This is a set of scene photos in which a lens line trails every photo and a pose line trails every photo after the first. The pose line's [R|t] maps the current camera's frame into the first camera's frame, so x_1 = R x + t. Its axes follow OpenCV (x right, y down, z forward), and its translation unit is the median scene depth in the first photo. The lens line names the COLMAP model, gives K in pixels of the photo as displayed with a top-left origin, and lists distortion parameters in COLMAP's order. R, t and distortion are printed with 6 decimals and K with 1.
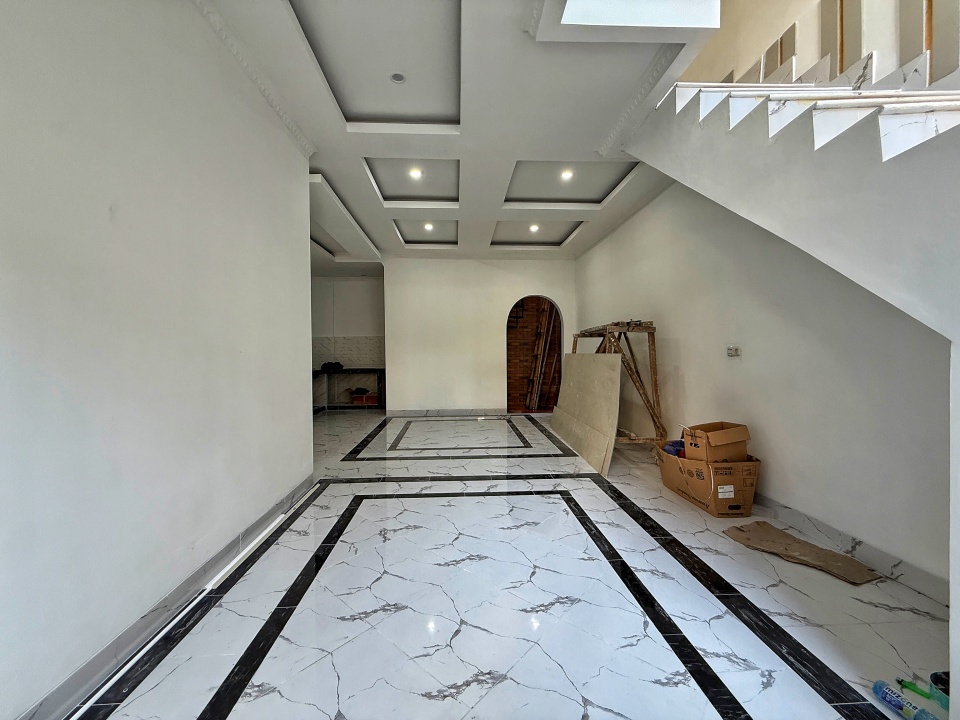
lens RADIAL K [[386.0, 0, 475.2], [0, 386.0, 358.7], [0, 0, 1]] dist [0.000878, 0.000064]
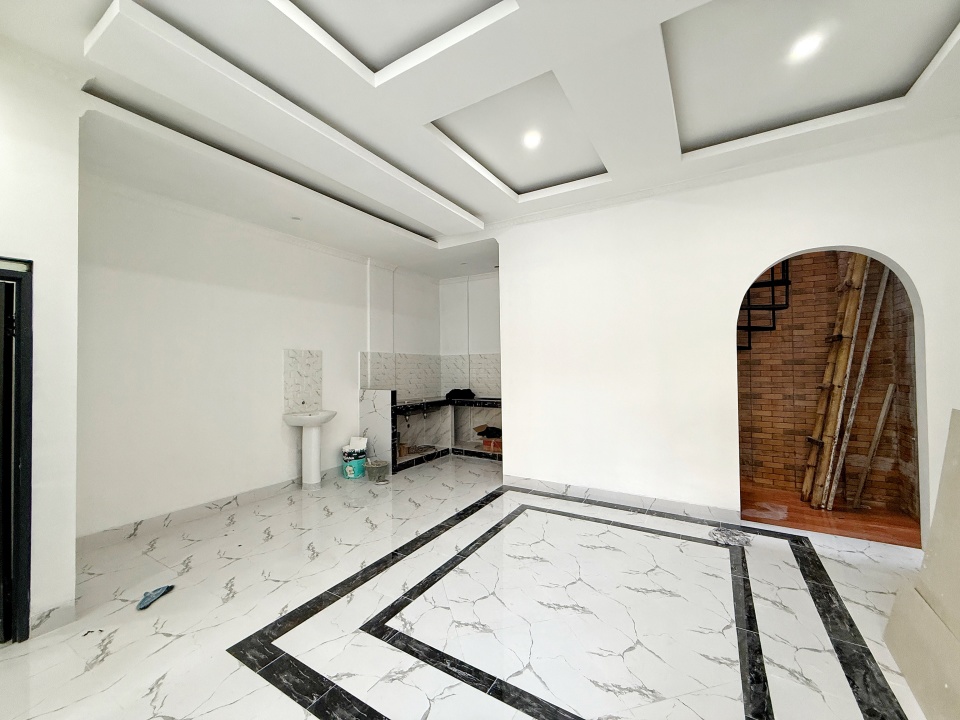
lens RADIAL K [[386.0, 0, 478.4], [0, 386.0, 356.6], [0, 0, 1]] dist [0.000878, 0.000064]
pose [[0.825581, -0.012843, -0.564138, 0.074675], [-0.001219, 0.999698, -0.024542, -0.033541], [0.564283, 0.020949, 0.825316, 0.392160]]
